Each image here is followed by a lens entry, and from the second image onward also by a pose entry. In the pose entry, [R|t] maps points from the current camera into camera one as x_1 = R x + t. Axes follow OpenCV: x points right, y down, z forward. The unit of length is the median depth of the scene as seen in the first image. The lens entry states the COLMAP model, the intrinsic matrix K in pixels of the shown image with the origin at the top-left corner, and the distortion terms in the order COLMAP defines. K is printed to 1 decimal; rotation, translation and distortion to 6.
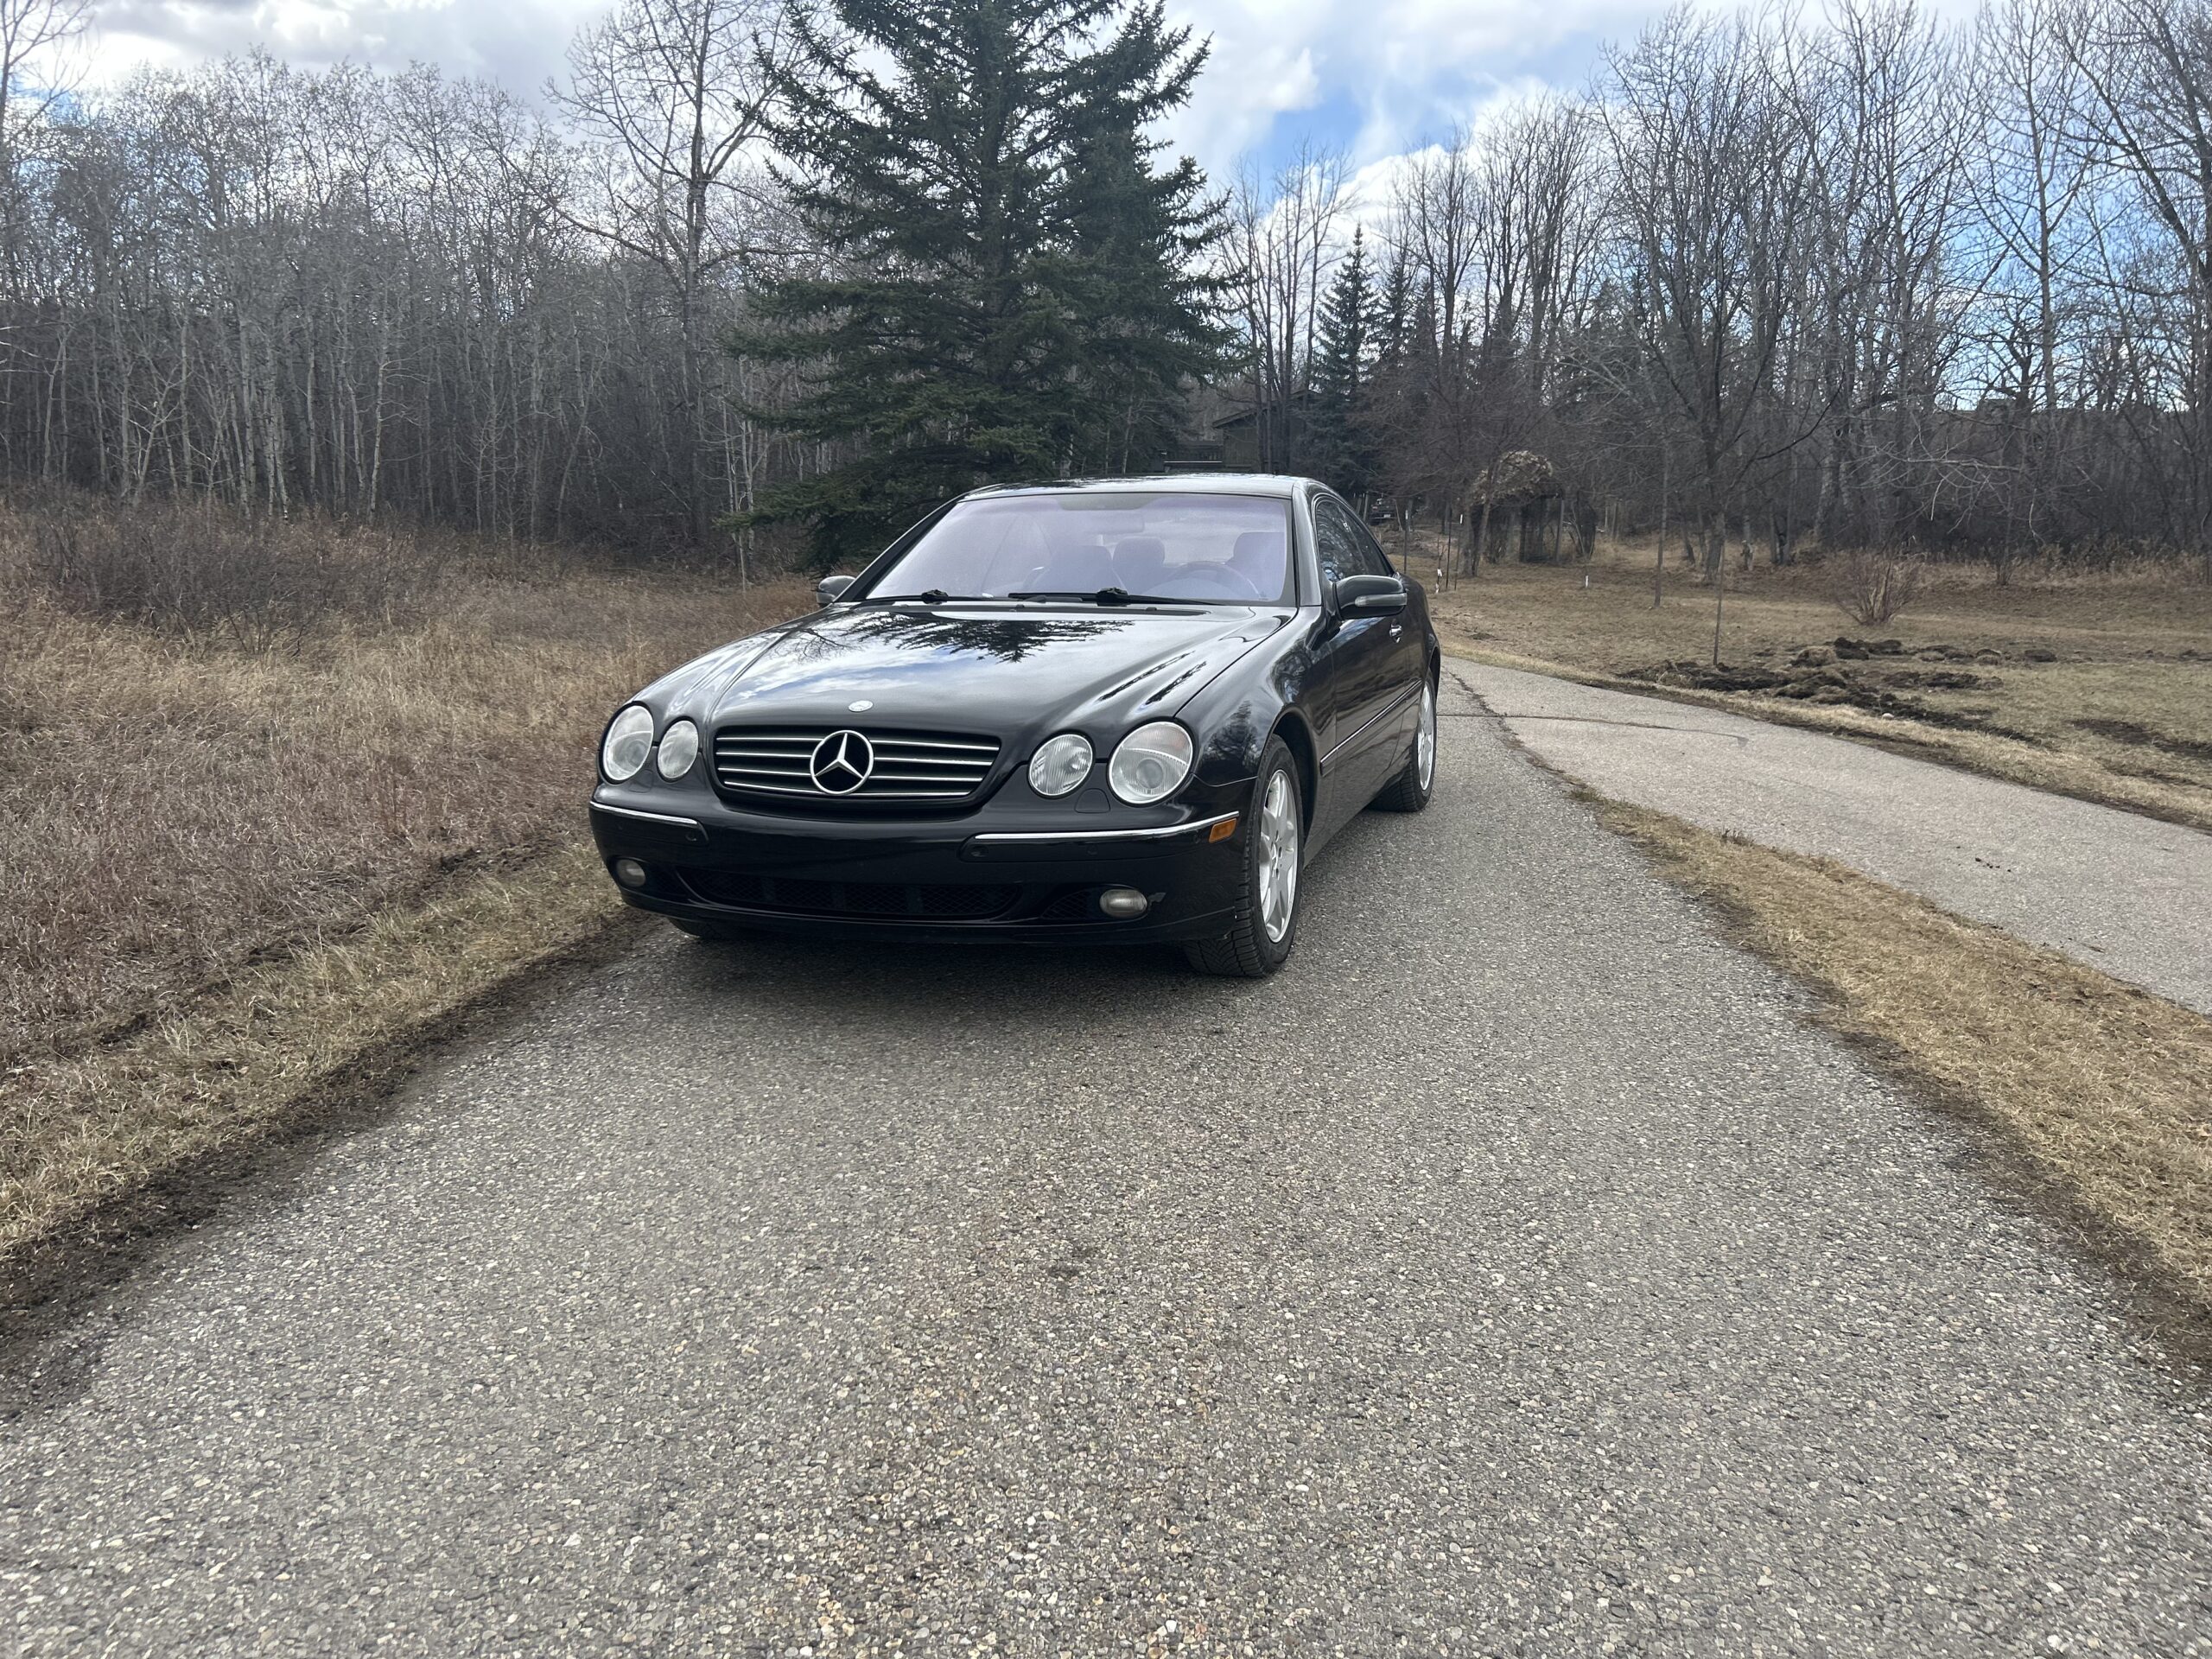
lens RADIAL K [[1683.7, 0, 1109.4], [0, 1683.7, 835.1], [0, 0, 1]] dist [0.049842, -0.054765]
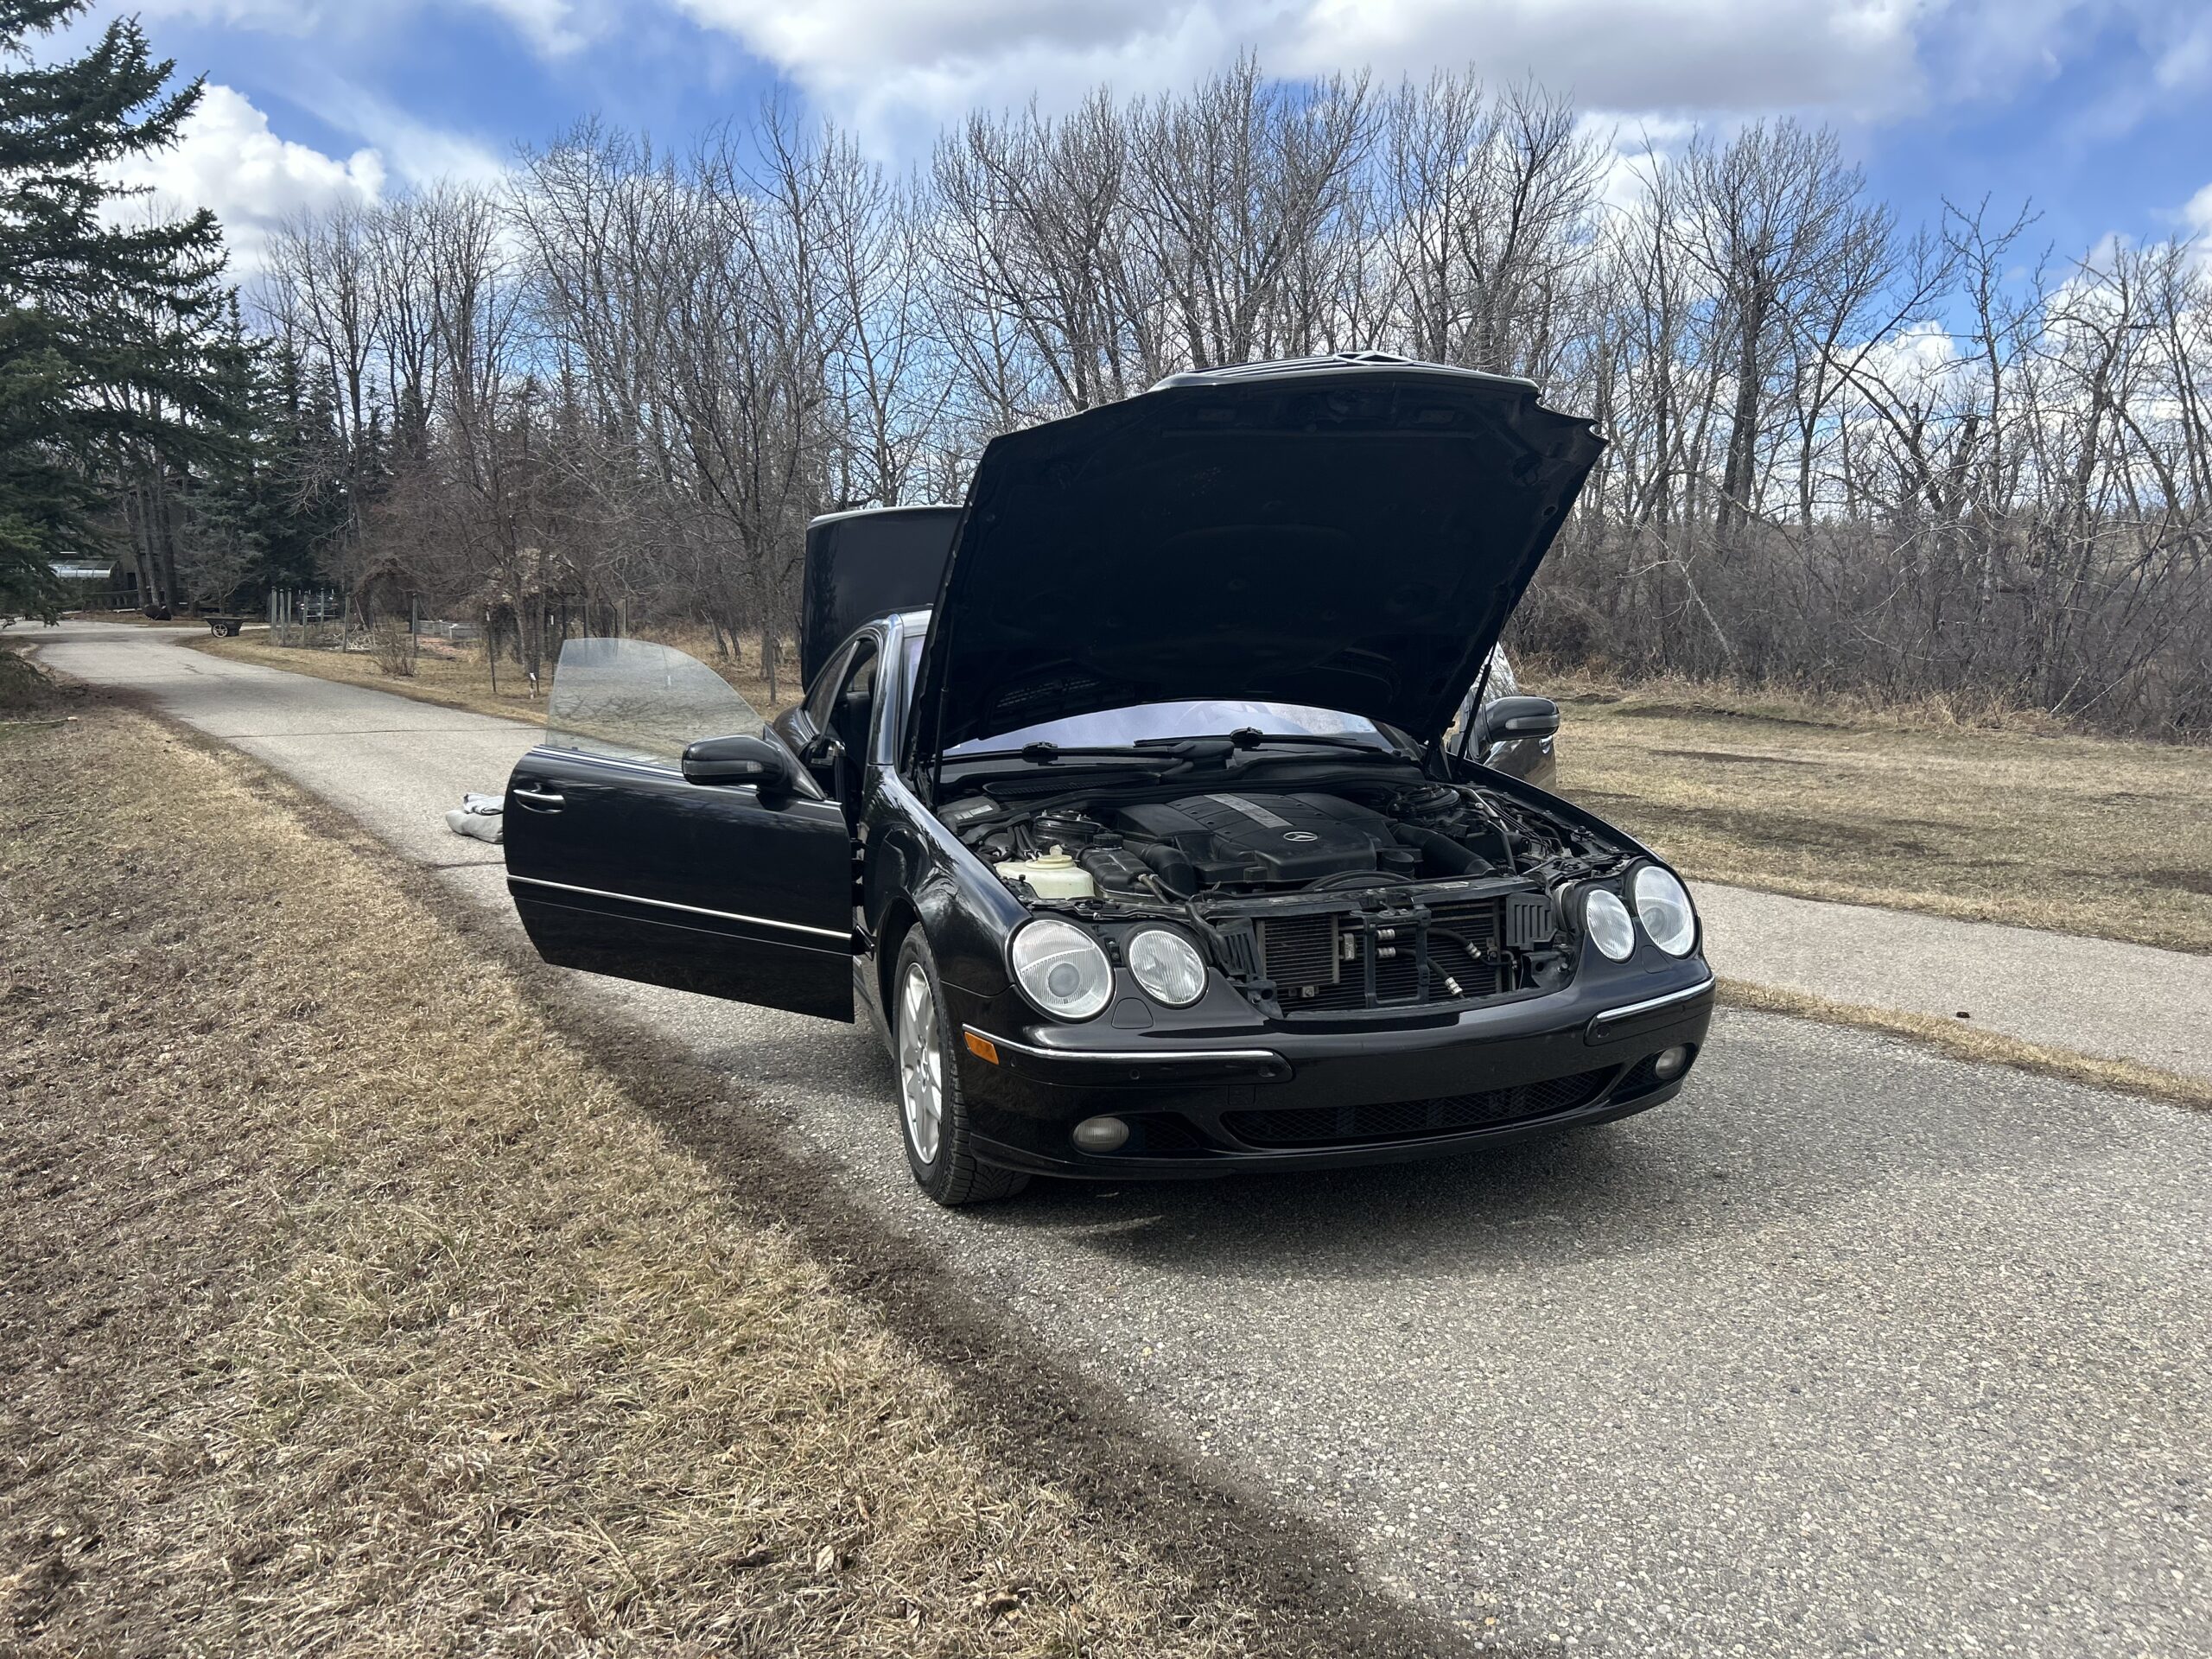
lens RADIAL K [[1683.7, 0, 1103.7], [0, 1683.7, 841.5], [0, 0, 1]] dist [0.049842, -0.054765]
pose [[0.800786, -0.100006, 0.590543, -0.106767], [0.128858, 0.991640, -0.006803, -0.015688], [-0.584926, 0.081544, 0.806977, 0.054961]]
